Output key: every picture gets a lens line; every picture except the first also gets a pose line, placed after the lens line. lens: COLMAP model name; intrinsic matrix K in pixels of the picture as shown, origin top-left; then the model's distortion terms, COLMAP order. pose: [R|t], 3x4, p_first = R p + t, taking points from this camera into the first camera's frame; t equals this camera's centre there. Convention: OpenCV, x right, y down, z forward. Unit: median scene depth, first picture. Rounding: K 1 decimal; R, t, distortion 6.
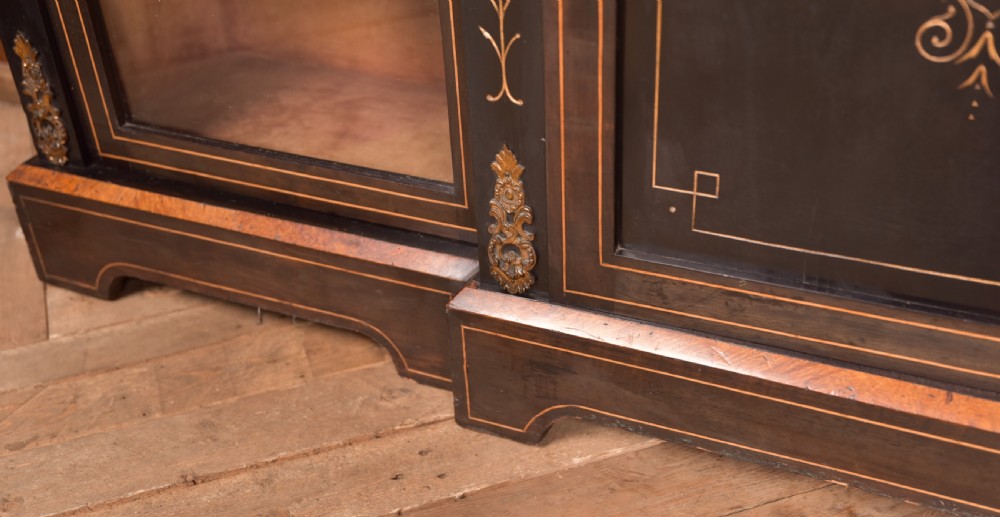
lens RADIAL K [[1191.9, 0, 497.8], [0, 1191.9, 344.2], [0, 0, 1]] dist [0.005765, 0.058766]
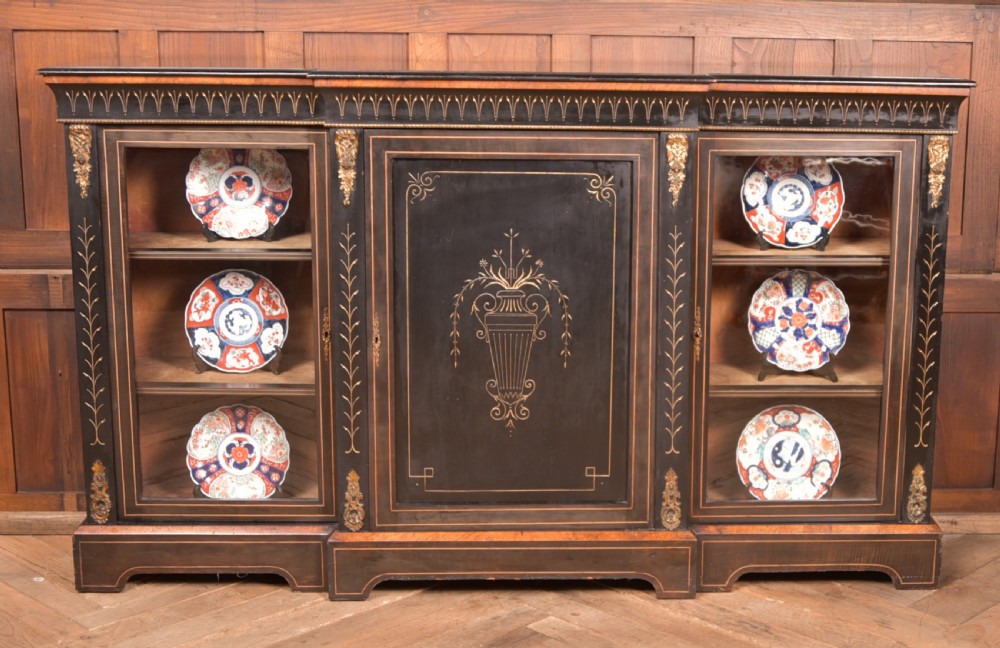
lens RADIAL K [[1550.5, 0, 607.3], [0, 1550.5, 328.3], [0, 0, 1]] dist [-0.063131, 0.087562]
pose [[0.879884, -0.042051, 0.473324, -1.100447], [0.230950, 0.908364, -0.348622, 0.872970], [-0.415291, 0.416061, 0.808967, -2.143244]]
